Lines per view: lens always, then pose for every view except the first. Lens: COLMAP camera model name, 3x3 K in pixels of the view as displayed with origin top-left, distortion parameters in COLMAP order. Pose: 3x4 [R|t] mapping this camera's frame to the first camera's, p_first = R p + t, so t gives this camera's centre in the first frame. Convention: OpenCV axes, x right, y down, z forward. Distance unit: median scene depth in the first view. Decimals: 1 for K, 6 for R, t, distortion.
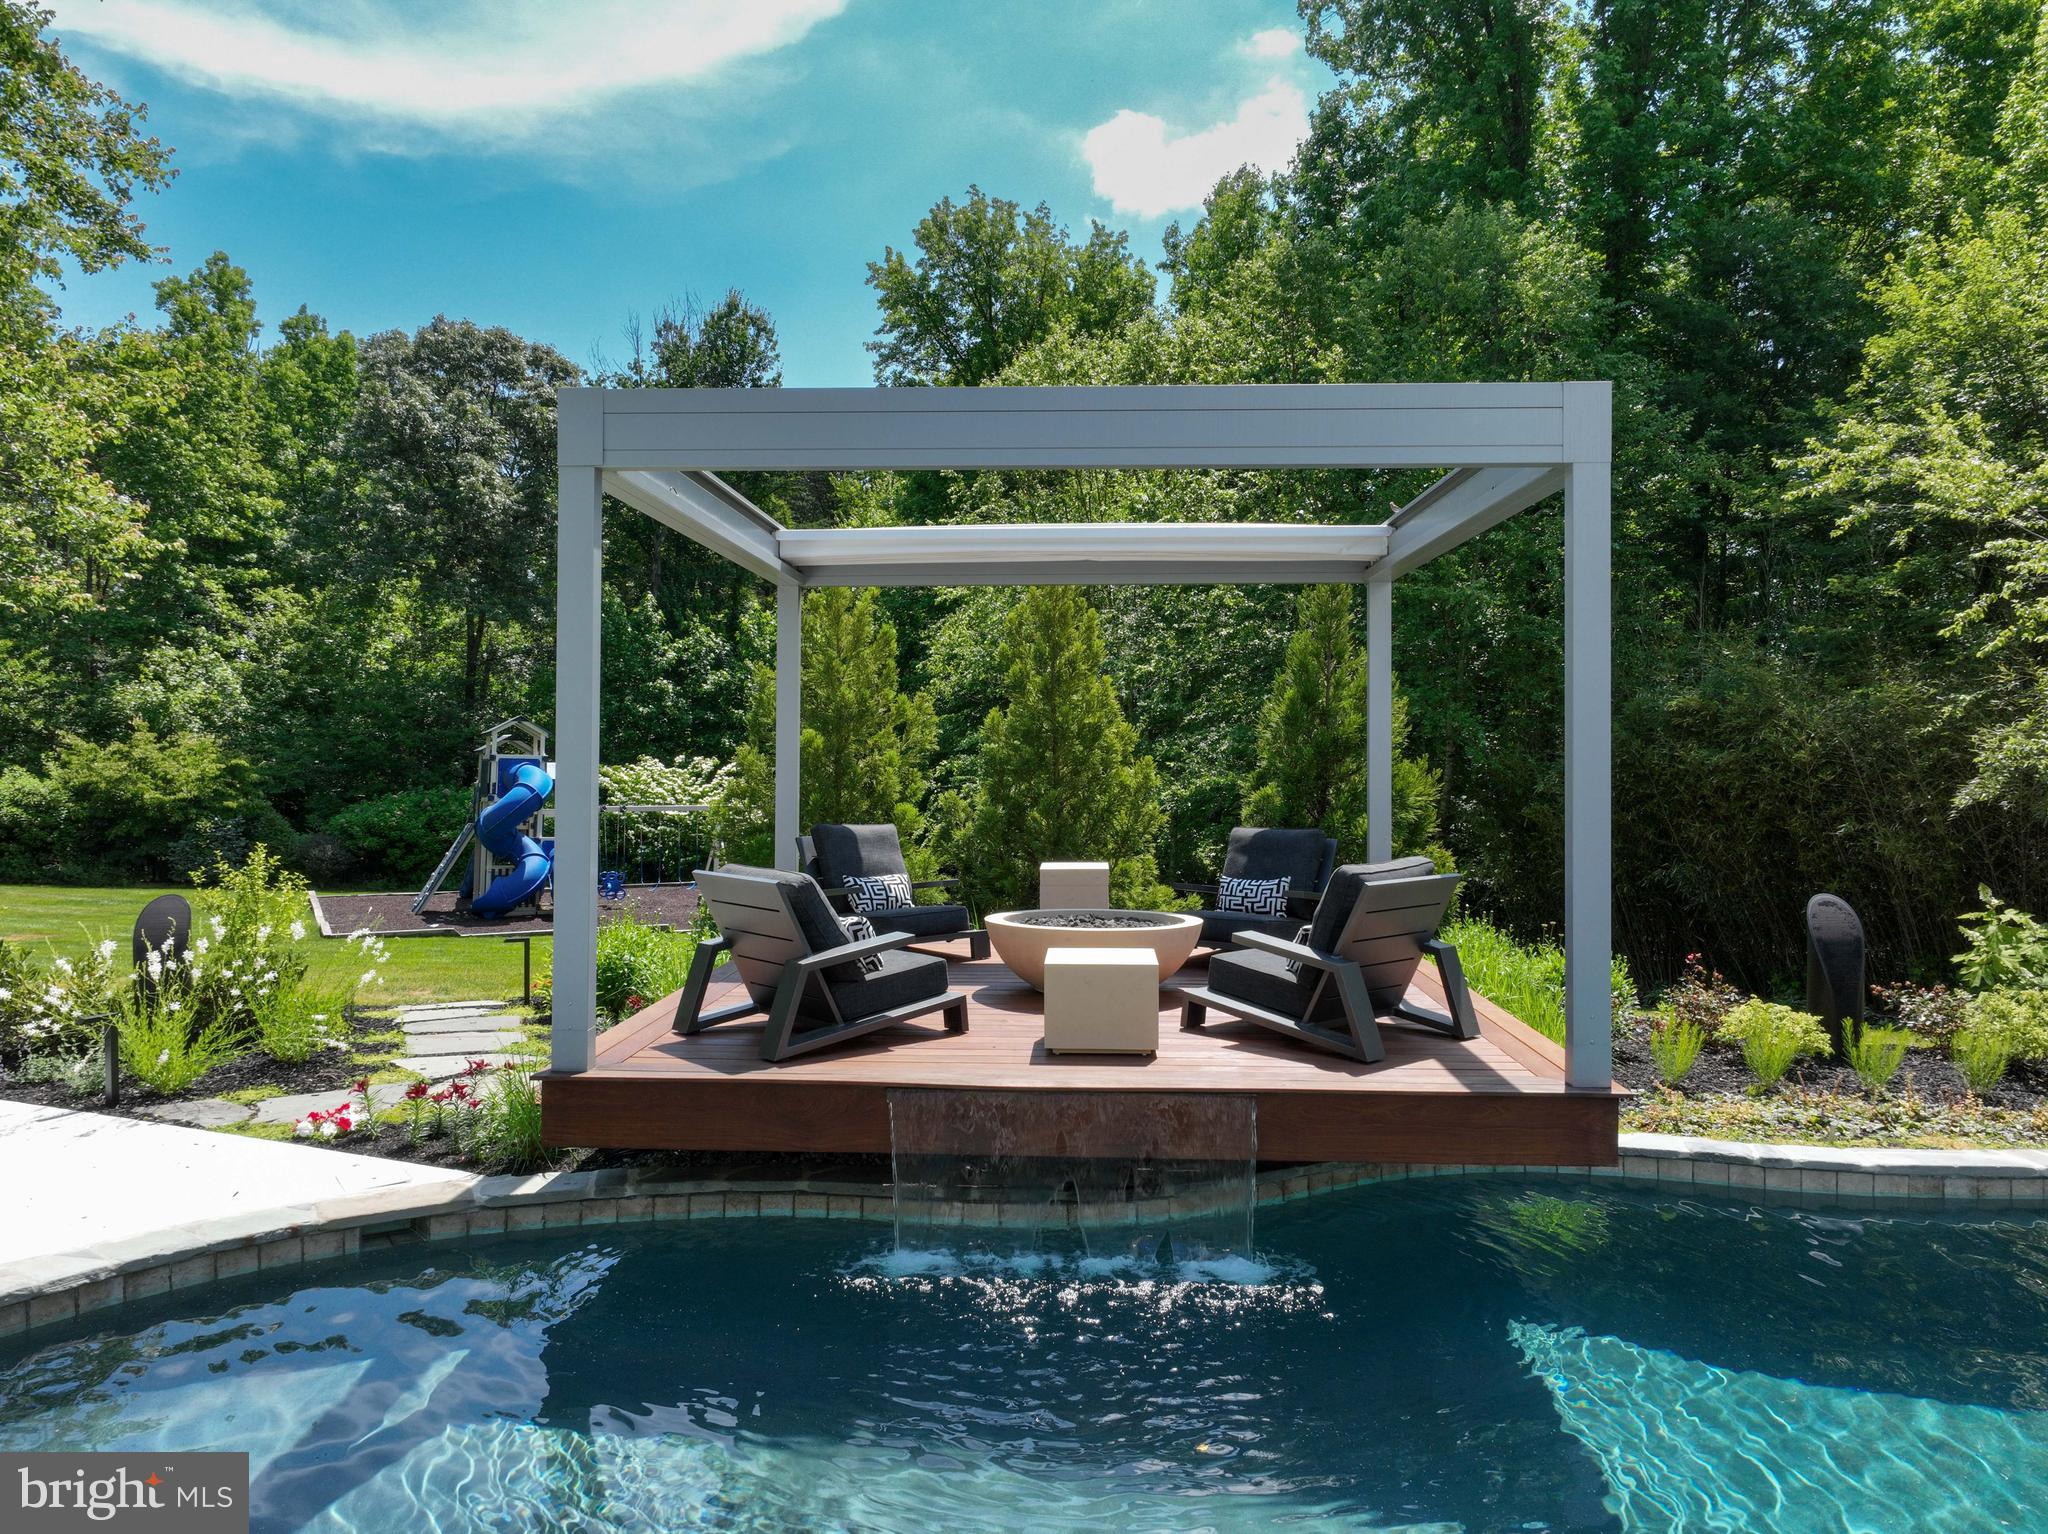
lens RADIAL K [[1436.5, 0, 1022.2], [0, 1436.5, 780.2], [0, 0, 1]] dist [-0.001804, 0.017377]
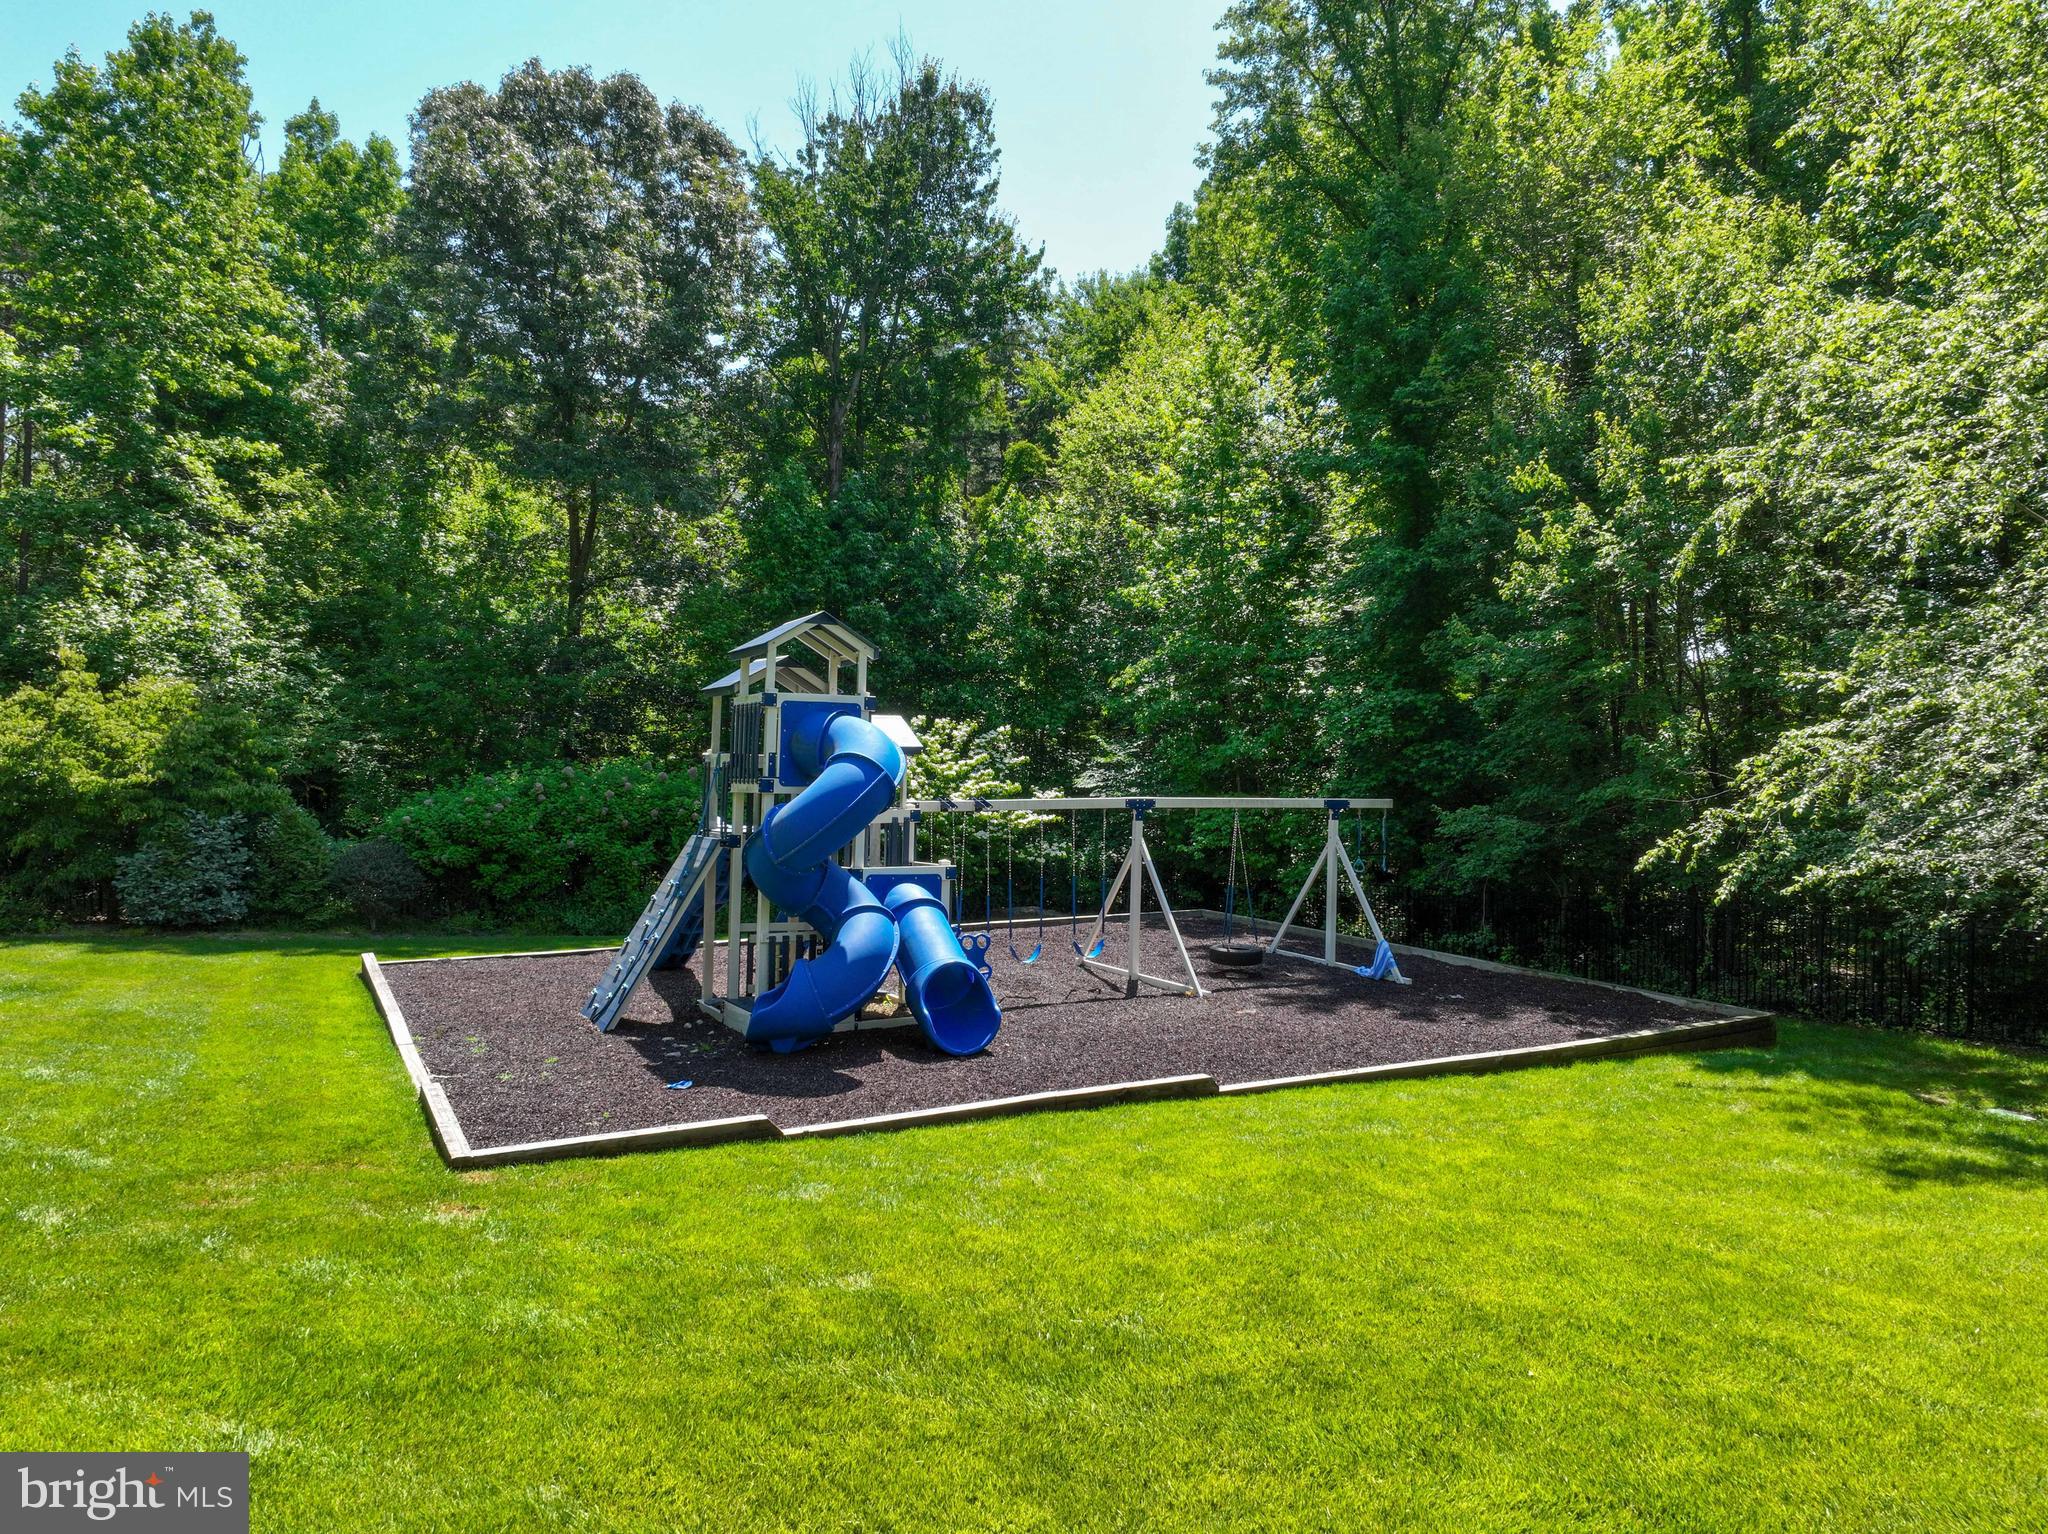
lens RADIAL K [[1436.5, 0, 1016.1], [0, 1436.5, 784.9], [0, 0, 1]] dist [-0.001804, 0.017377]
pose [[0.999982, 0.000748, -0.005996, -0.190556], [-0.000644, 0.999849, 0.017345, 0.002660], [0.006008, -0.017341, 0.999832, 0.353698]]
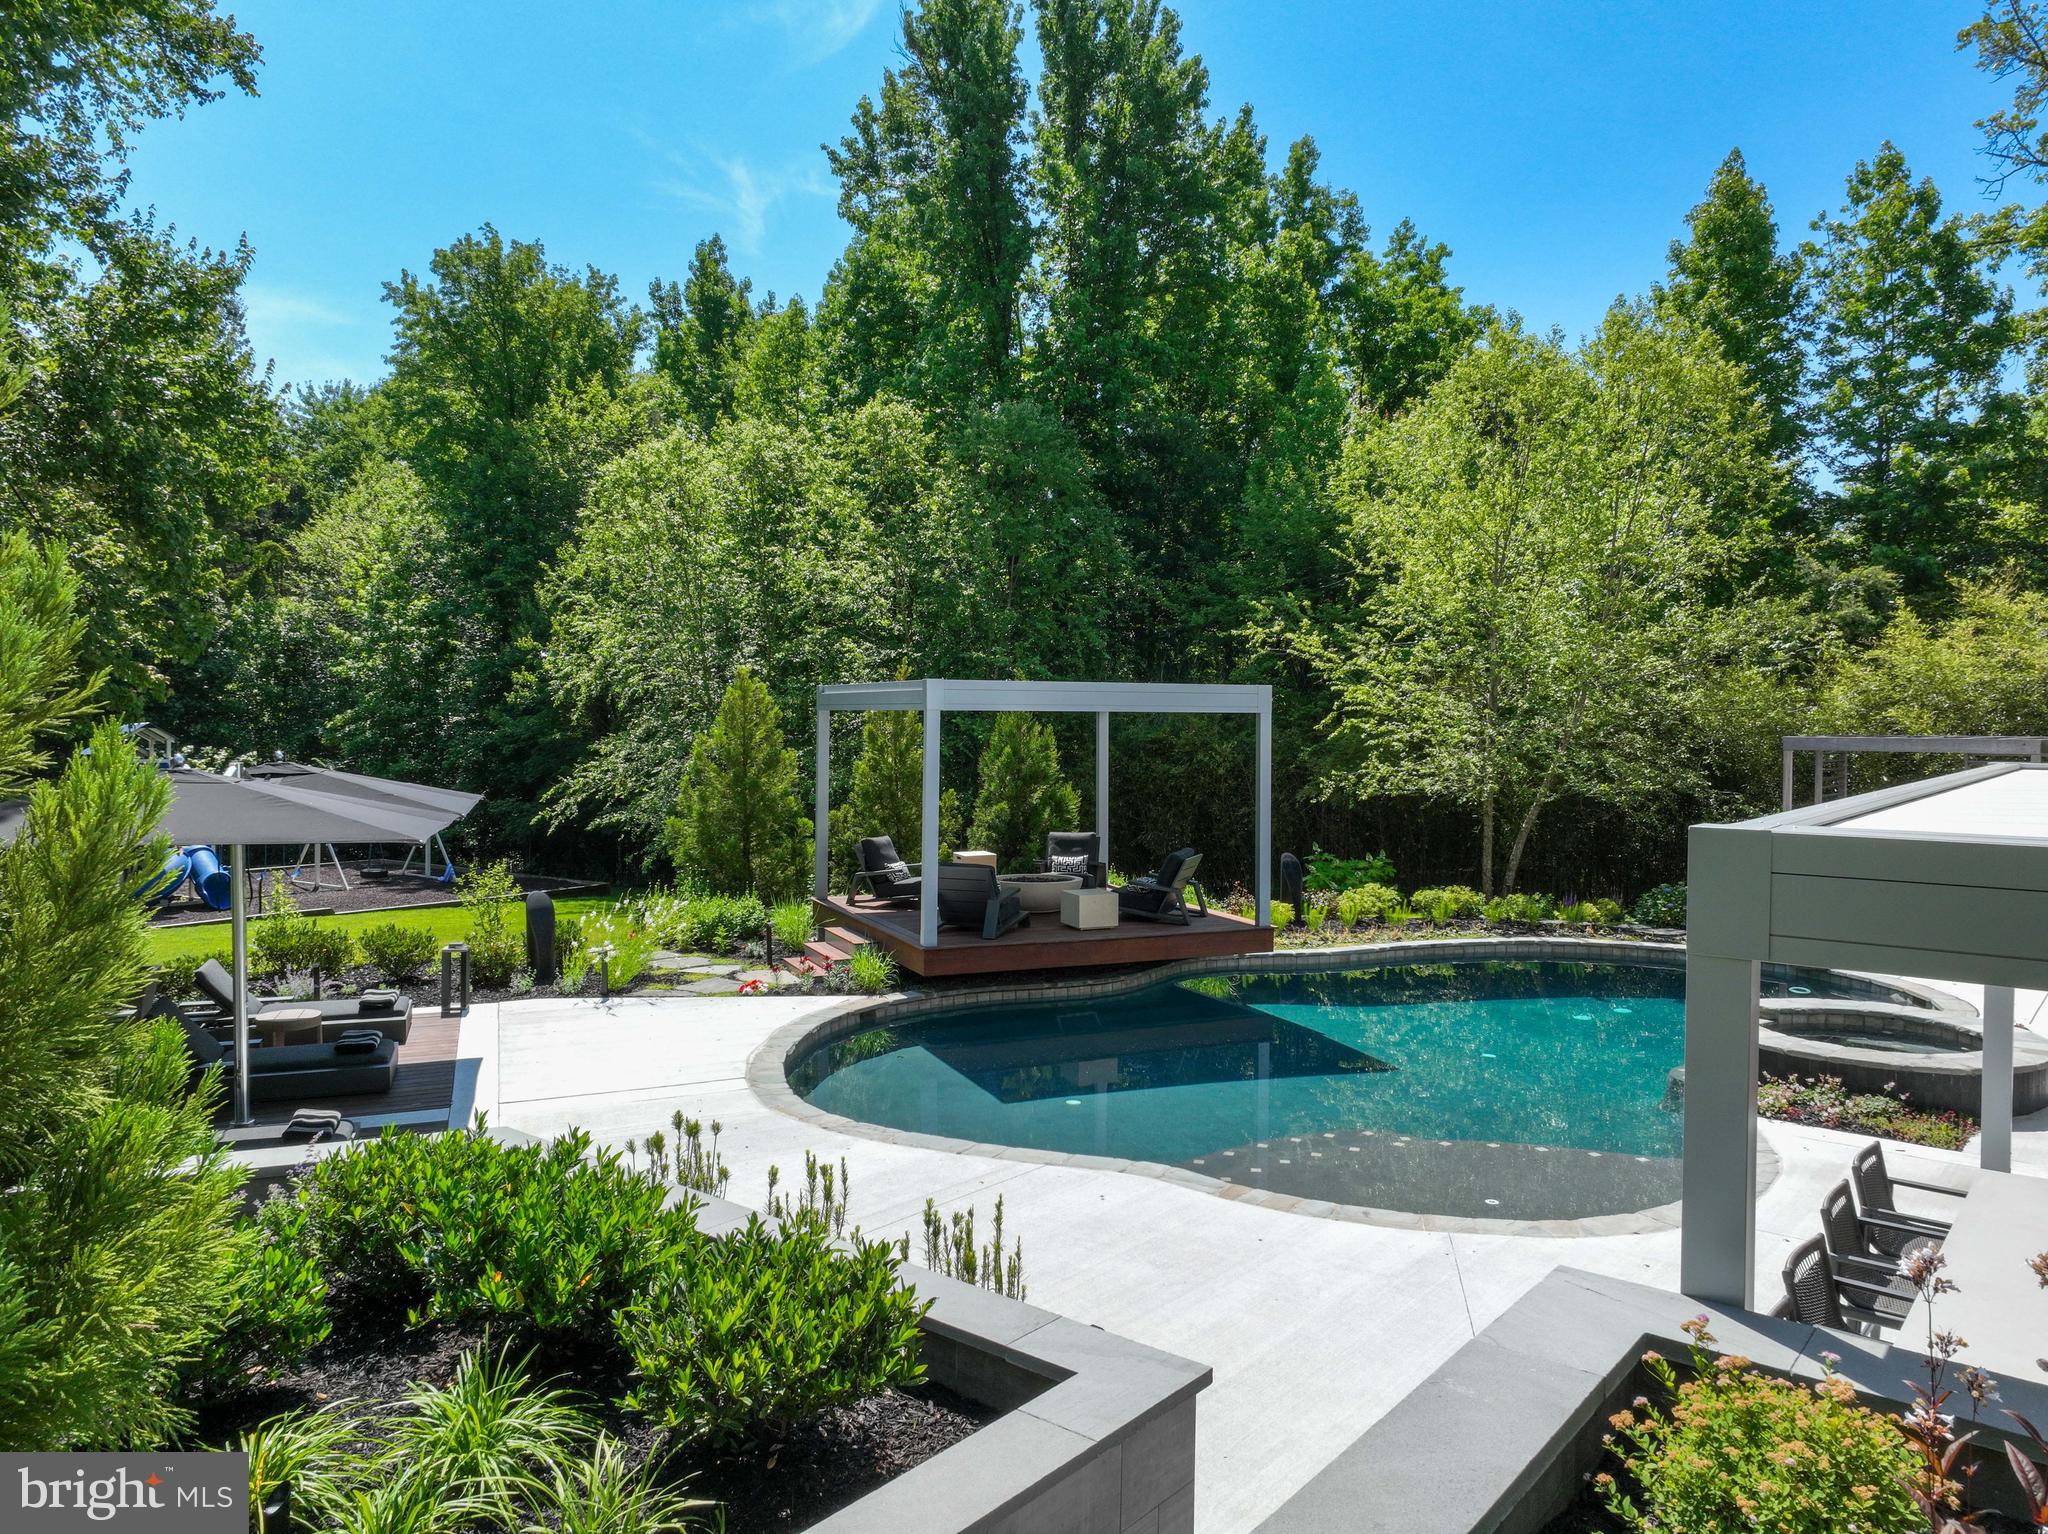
lens RADIAL K [[1436.5, 0, 1020.3], [0, 1436.5, 761.5], [0, 0, 1]] dist [-0.001804, 0.017377]
pose [[0.895303, -0.015209, 0.445198, -0.165212], [0.006905, 0.999771, 0.020268, -0.023128], [-0.445405, -0.015072, 0.895203, -0.169403]]
